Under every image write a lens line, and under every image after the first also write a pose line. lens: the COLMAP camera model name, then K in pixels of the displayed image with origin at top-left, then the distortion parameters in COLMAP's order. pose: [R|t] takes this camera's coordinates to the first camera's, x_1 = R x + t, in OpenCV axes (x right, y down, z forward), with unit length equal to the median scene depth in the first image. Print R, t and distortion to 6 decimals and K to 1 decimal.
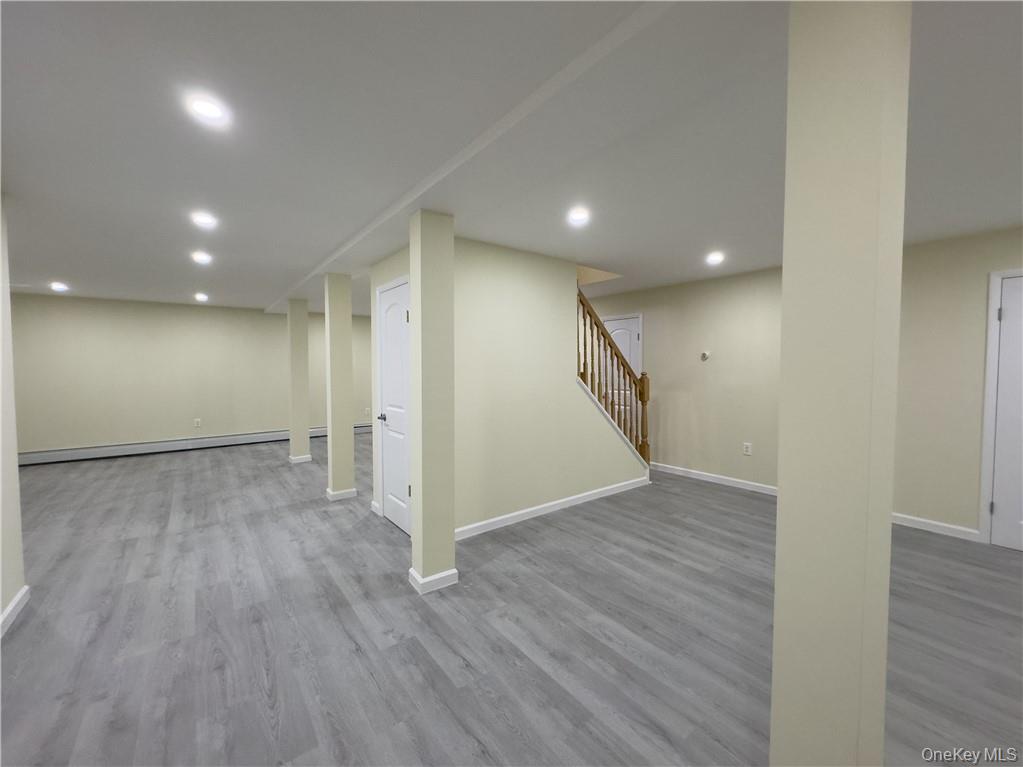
lens RADIAL K [[411.5, 0, 511.4], [0, 411.5, 378.4], [0, 0, 1]] dist [0.002204, 0.000313]
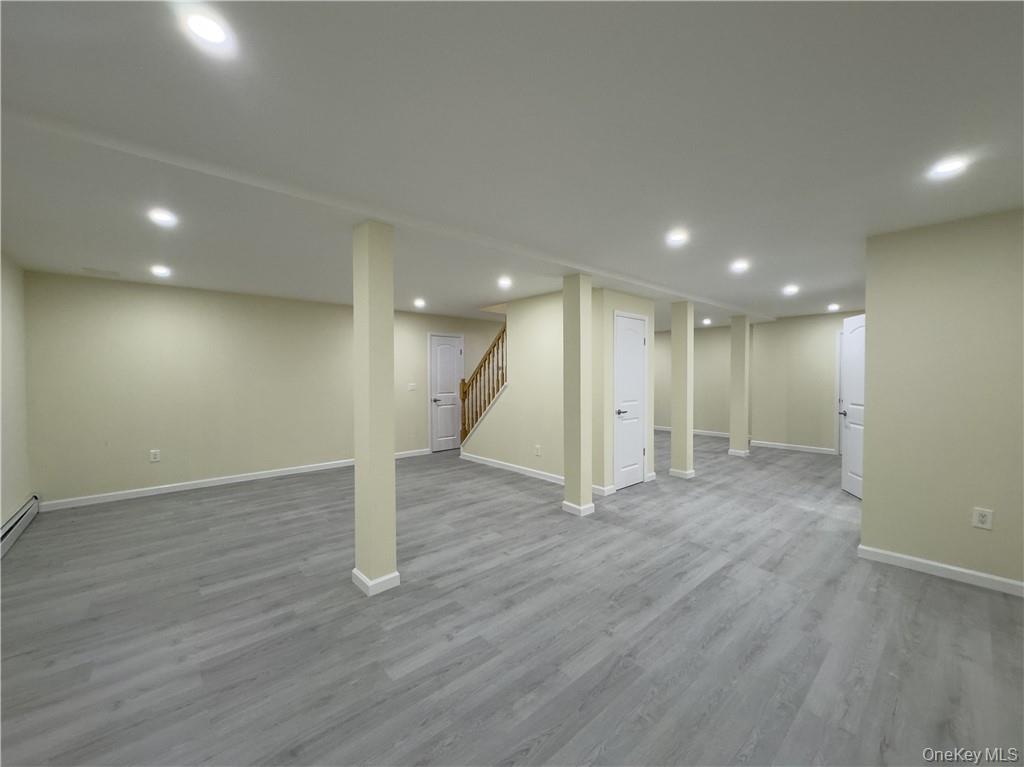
lens RADIAL K [[411.9, 0, 509.8], [0, 411.9, 383.9], [0, 0, 1]] dist [0.002204, 0.000313]
pose [[-0.069923, -0.020722, 0.997337, -1.735366], [0.036557, 0.999059, 0.023321, -0.037663], [-0.996882, 0.038090, -0.069100, 1.578222]]
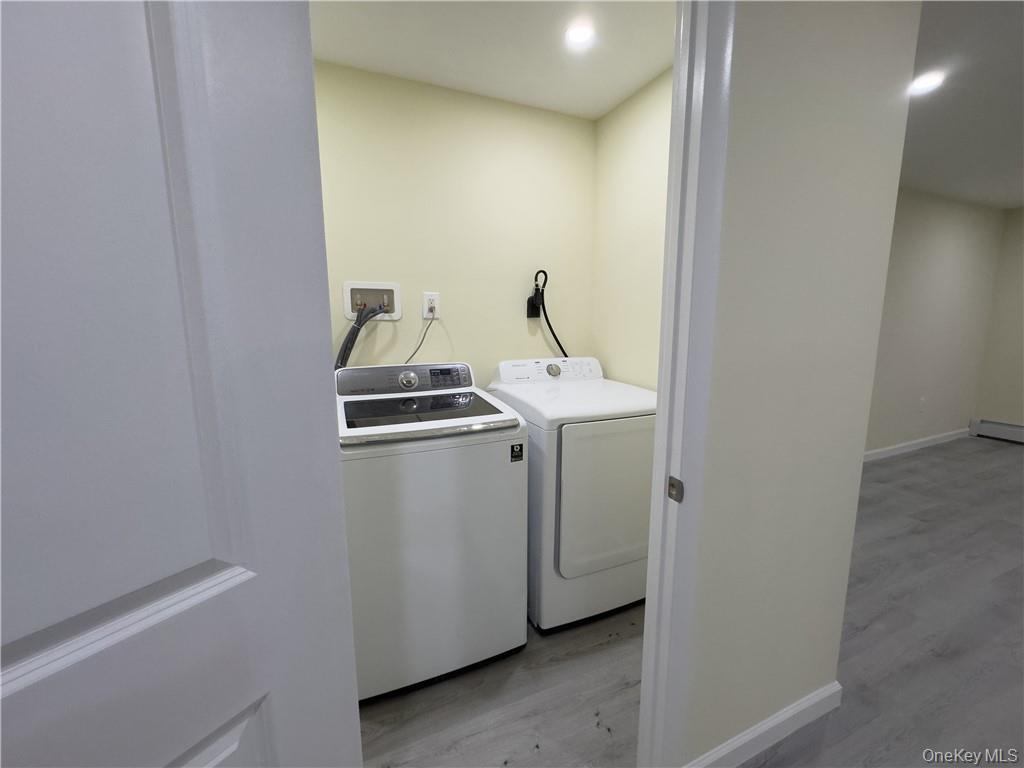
lens RADIAL K [[411.9, 0, 516.5], [0, 411.9, 378.9], [0, 0, 1]] dist [0.002204, 0.000313]
pose [[-0.246829, 0.162967, -0.955258, -0.452937], [-0.034779, 0.983633, 0.176795, 0.003969], [0.968435, 0.076861, -0.237122, 0.517947]]
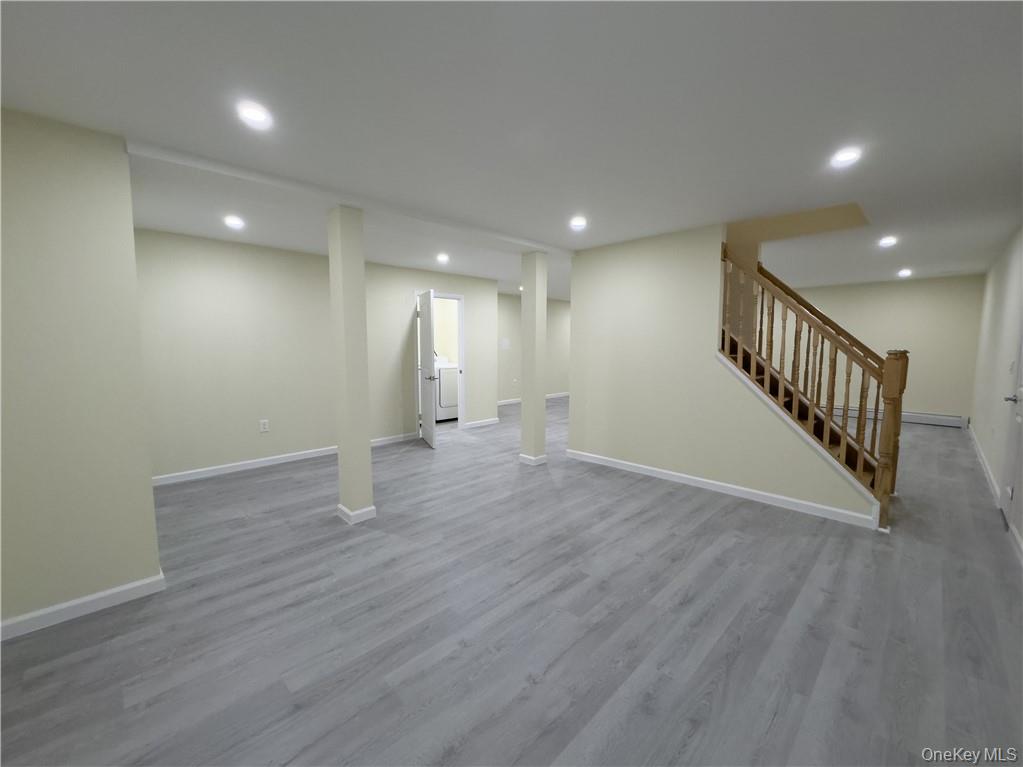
lens RADIAL K [[411.5, 0, 509.7], [0, 411.5, 385.2], [0, 0, 1]] dist [0.002204, 0.000313]
pose [[0.118058, 0.093181, -0.988625, 1.227964], [-0.033638, 0.995391, 0.089801, 0.012350], [0.992437, 0.022653, 0.120649, 0.562301]]
